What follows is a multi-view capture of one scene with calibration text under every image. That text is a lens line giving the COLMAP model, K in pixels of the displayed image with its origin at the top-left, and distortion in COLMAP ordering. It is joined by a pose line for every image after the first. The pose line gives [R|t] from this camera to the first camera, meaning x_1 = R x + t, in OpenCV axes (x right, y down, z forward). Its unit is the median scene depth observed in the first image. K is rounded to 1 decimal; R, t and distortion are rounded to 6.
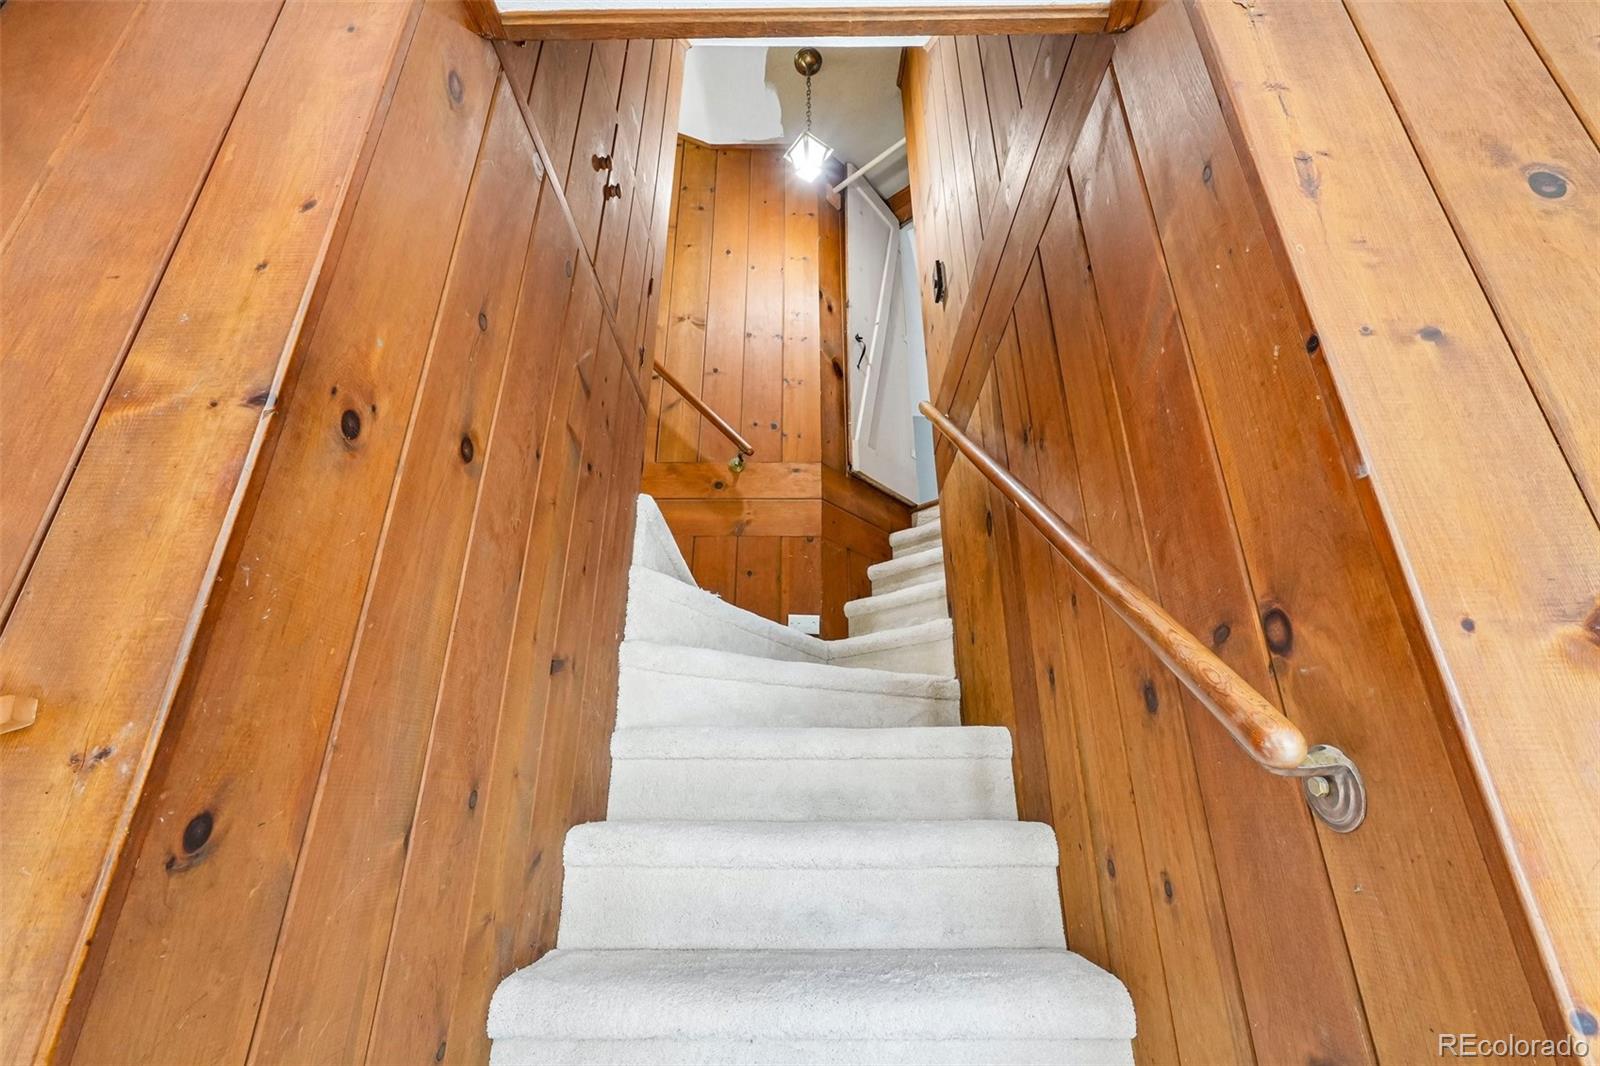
lens RADIAL K [[686.5, 0, 791.9], [0, 686.5, 504.1], [0, 0, 1]] dist [-0.000086, 0.000270]
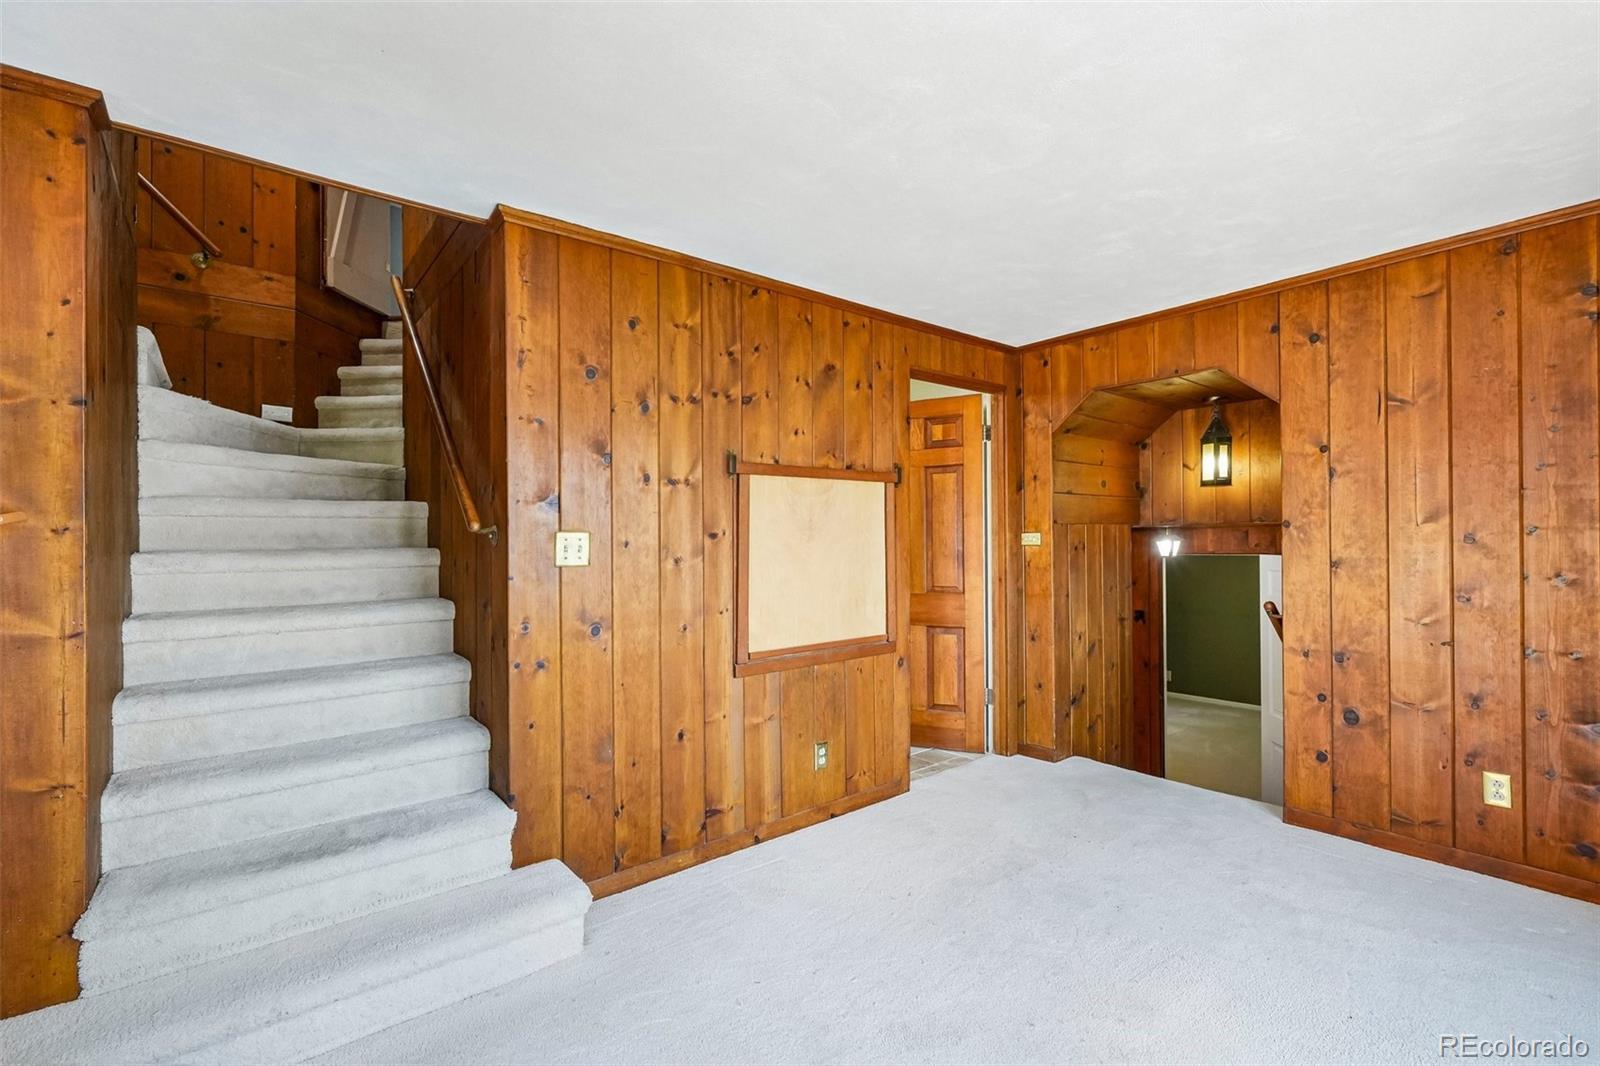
lens RADIAL K [[681.9, 0, 804.5], [0, 681.9, 536.8], [0, 0, 1]] dist [-0.003123, 0.000129]
pose [[0.747698, -0.008162, 0.663989, -0.094708], [-0.257568, 0.918075, 0.301325, -0.257710], [-0.612051, -0.396323, 0.684341, -0.585174]]
